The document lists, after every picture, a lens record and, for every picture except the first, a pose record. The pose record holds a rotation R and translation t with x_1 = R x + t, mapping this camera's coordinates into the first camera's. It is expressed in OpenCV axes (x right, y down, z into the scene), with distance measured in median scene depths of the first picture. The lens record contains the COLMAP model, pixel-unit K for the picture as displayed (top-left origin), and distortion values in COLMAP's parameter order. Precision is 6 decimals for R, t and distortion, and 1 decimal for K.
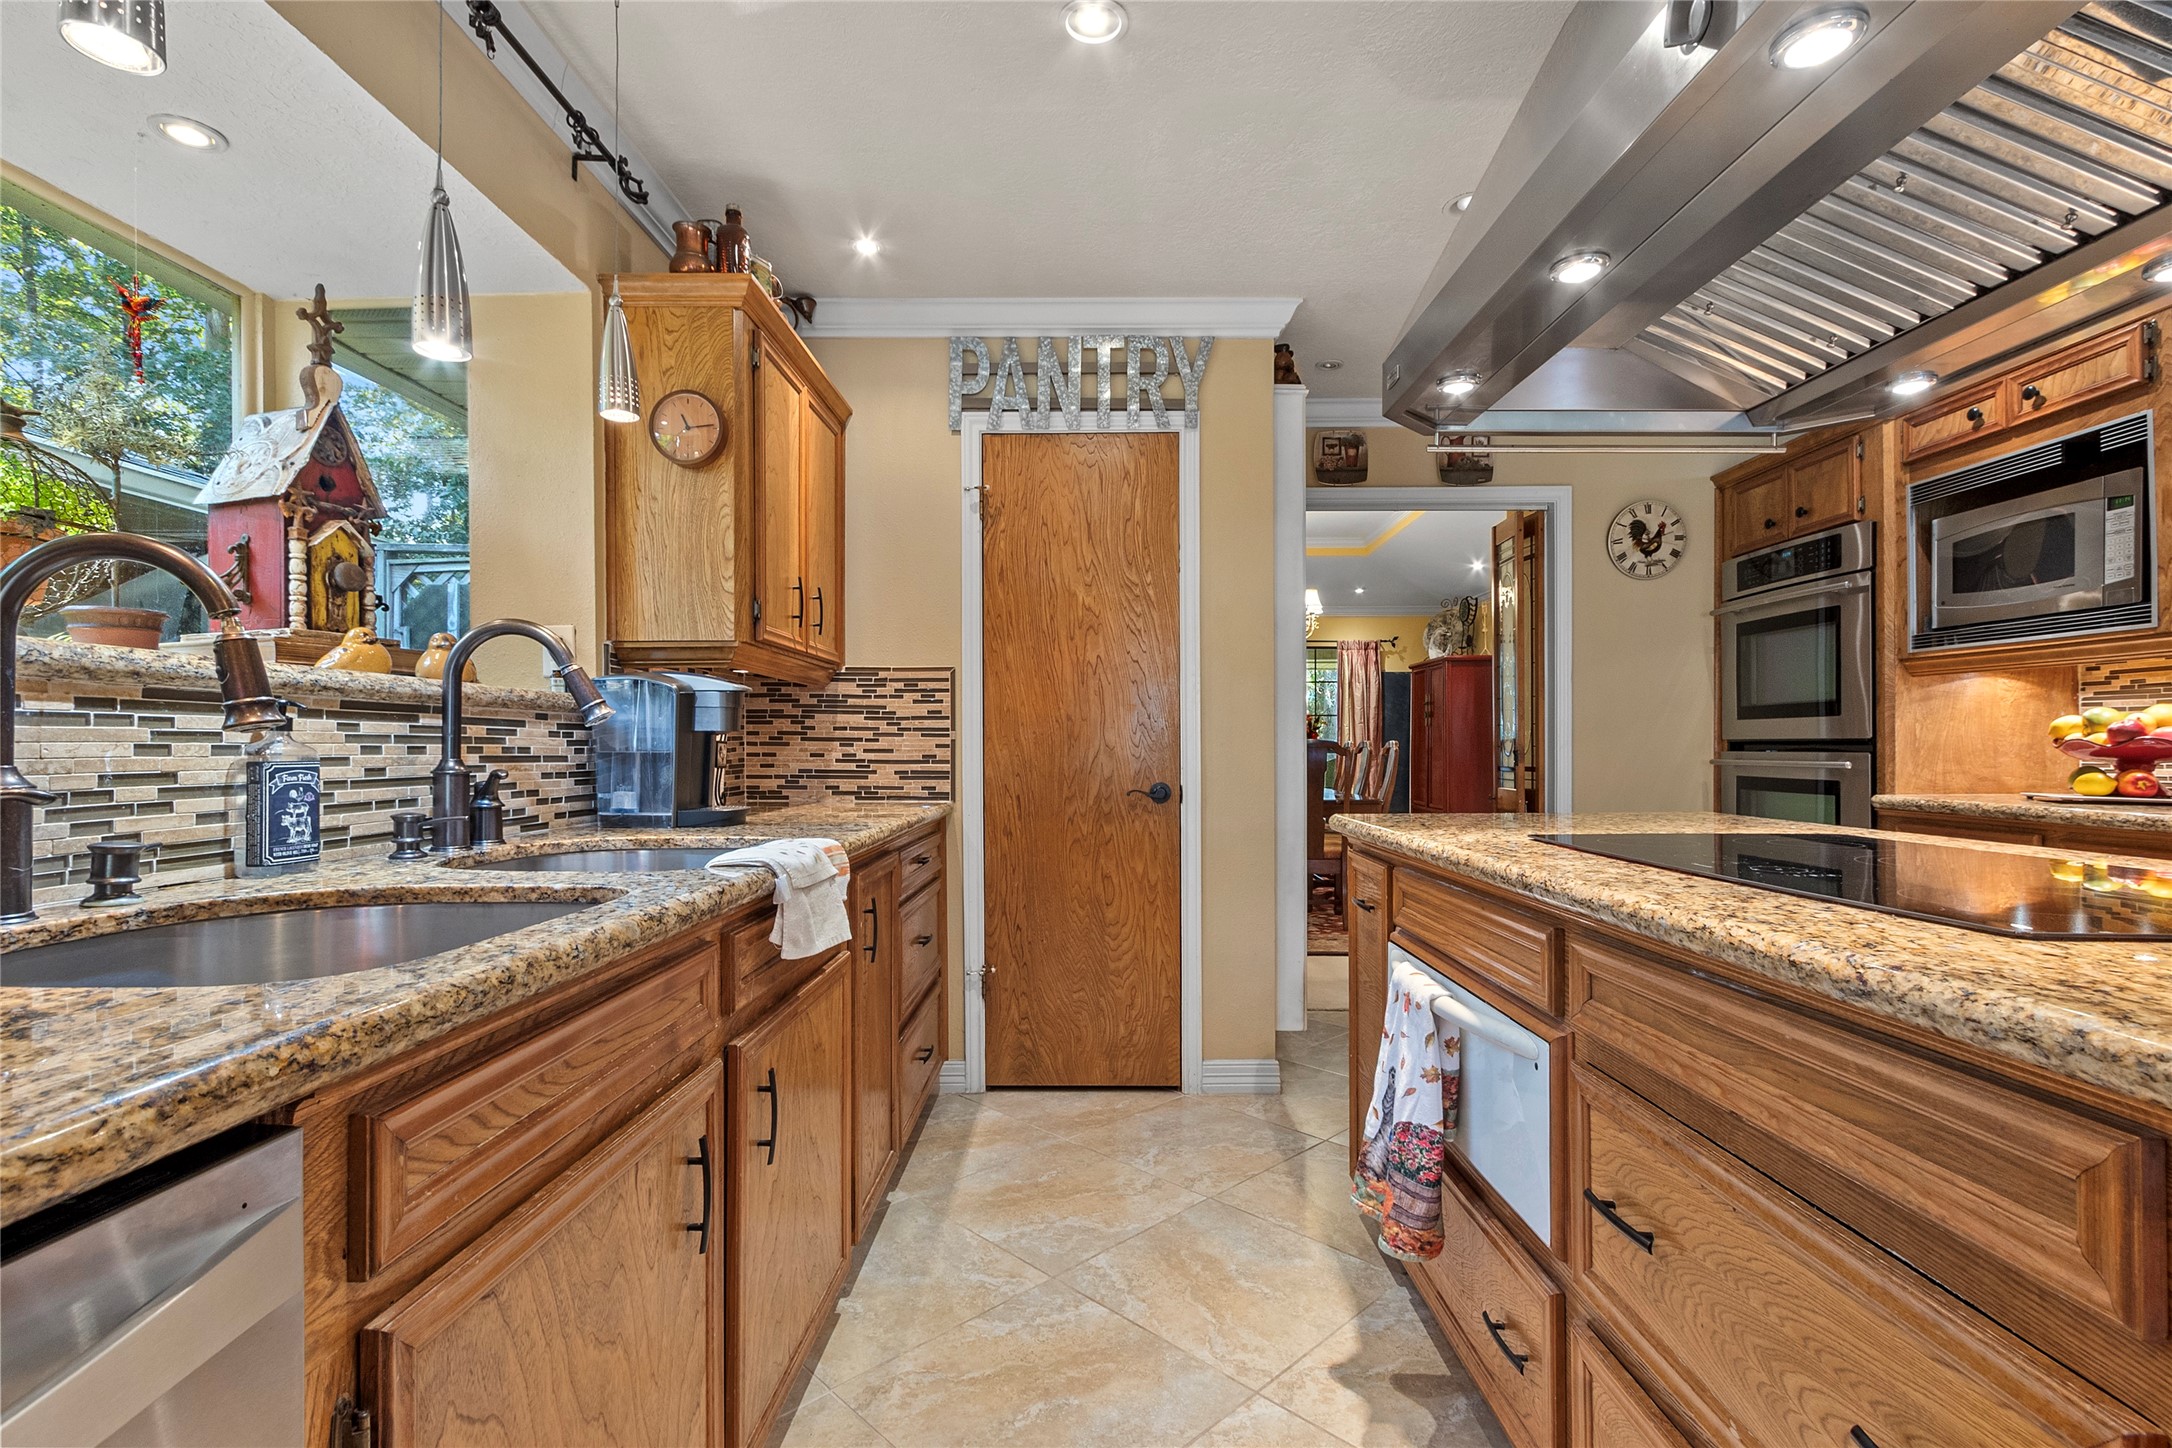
lens RADIAL K [[995.1, 0, 1088.1], [0, 995.1, 741.4], [0, 0, 1]] dist [0.008048, -0.002155]
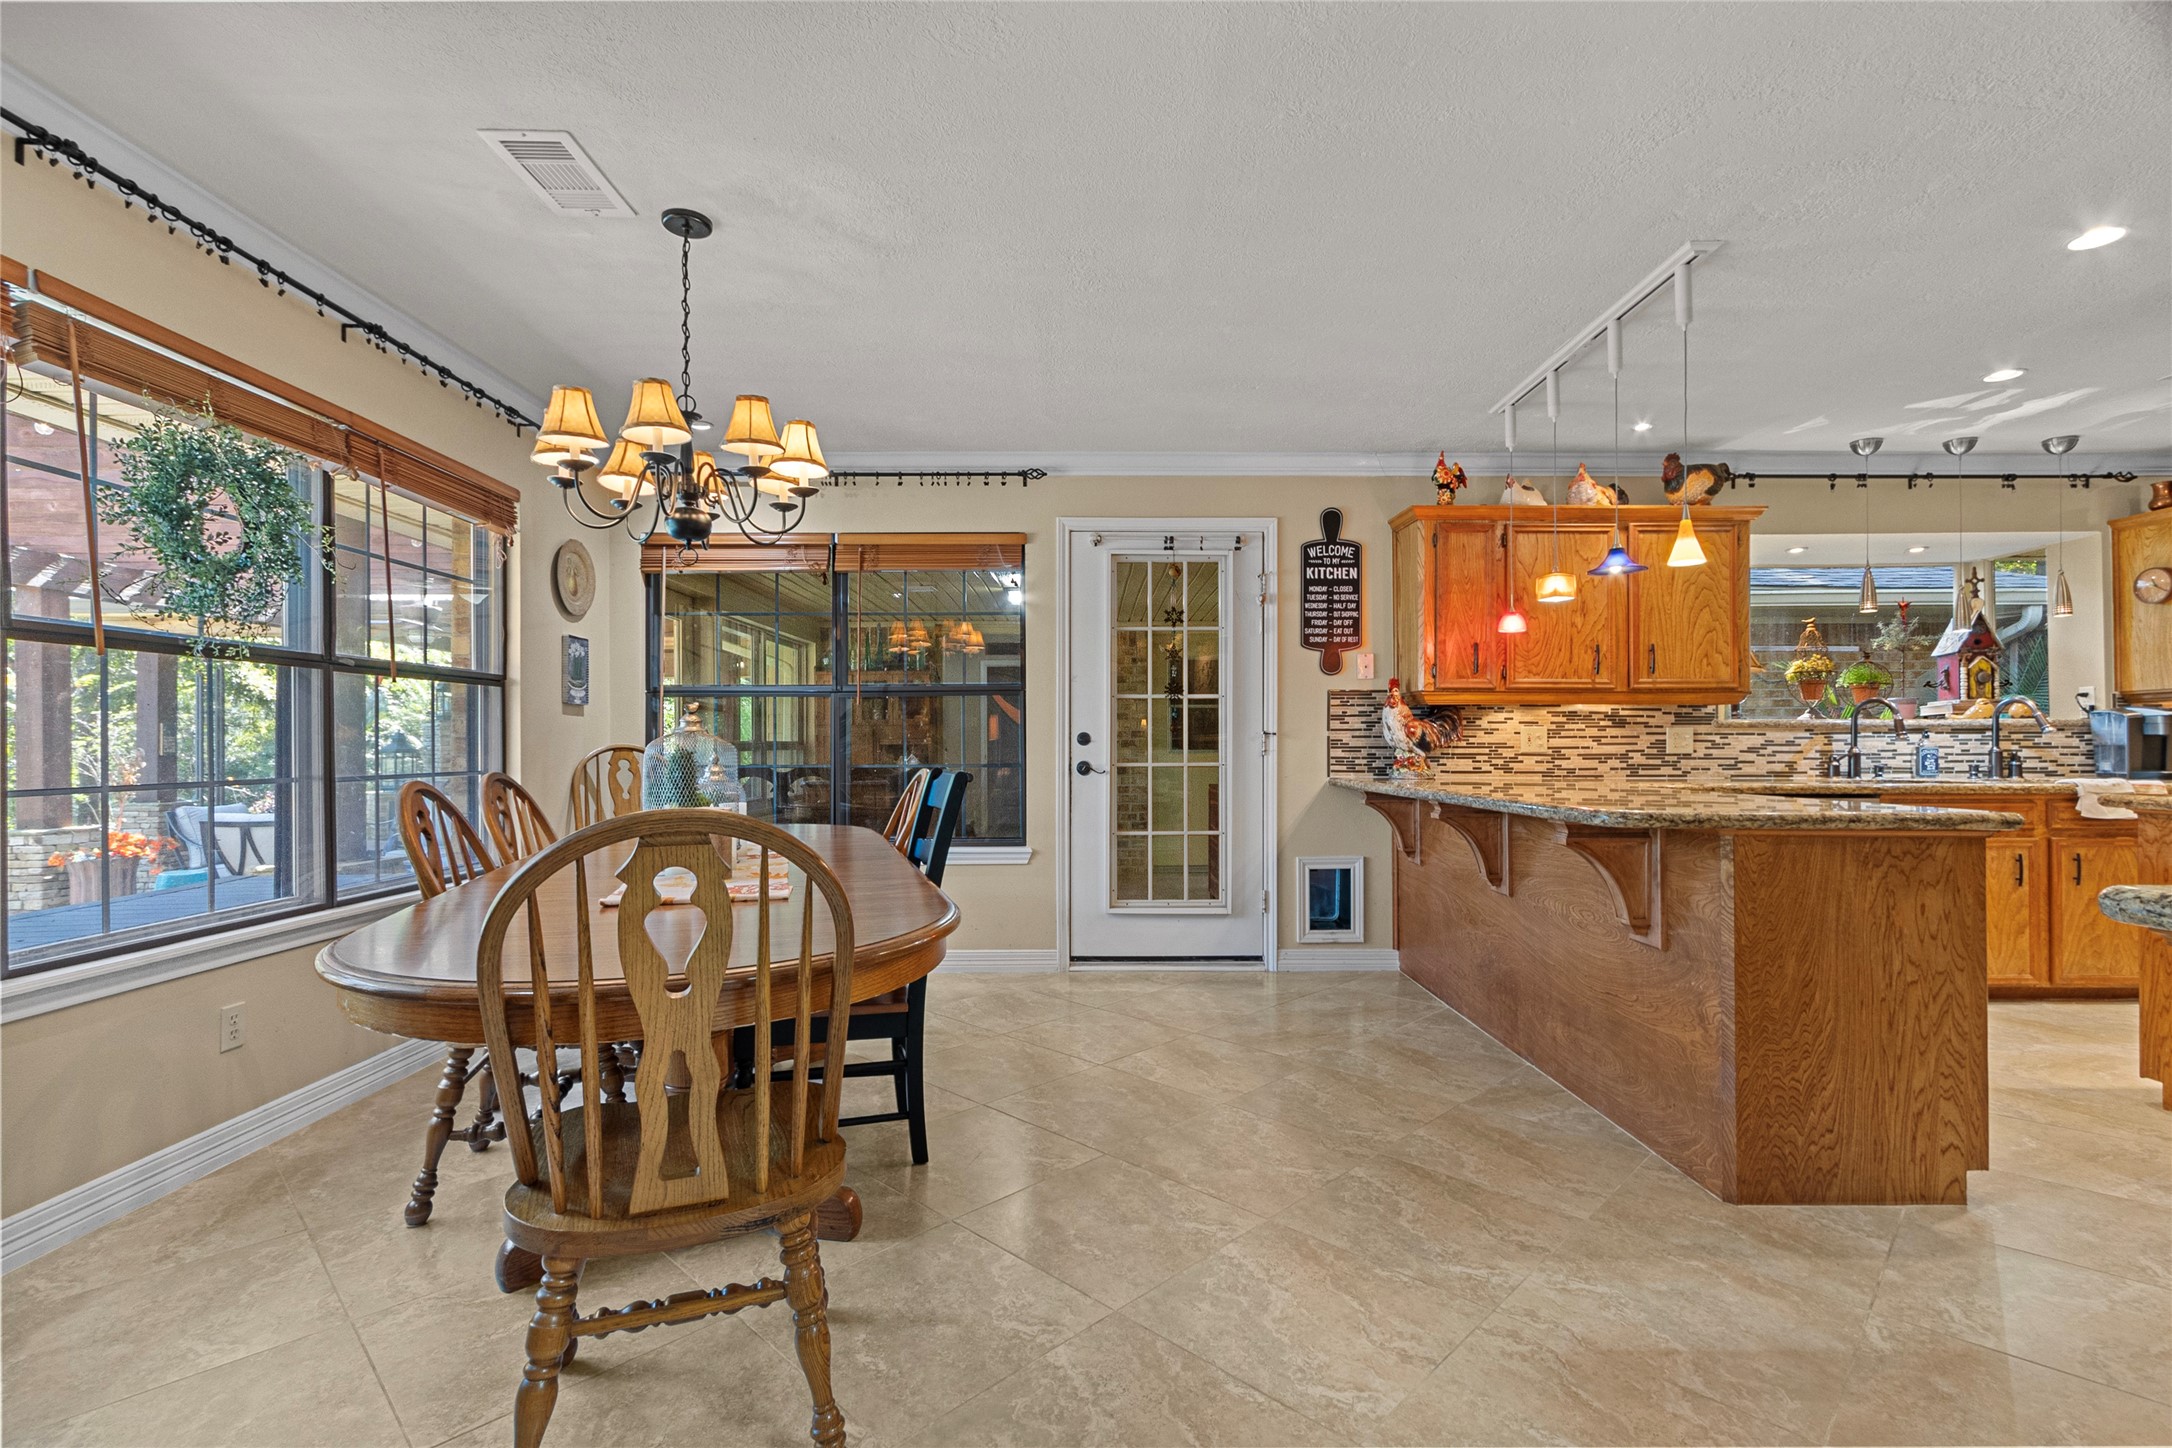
lens RADIAL K [[995.1, 0, 1089.2], [0, 995.1, 737.9], [0, 0, 1]] dist [0.008048, -0.002155]
pose [[0.015775, -0.006419, -0.999855, 1.907211], [0.009468, 0.999936, -0.006271, -0.012788], [0.999831, -0.009367, 0.015835, -1.437805]]
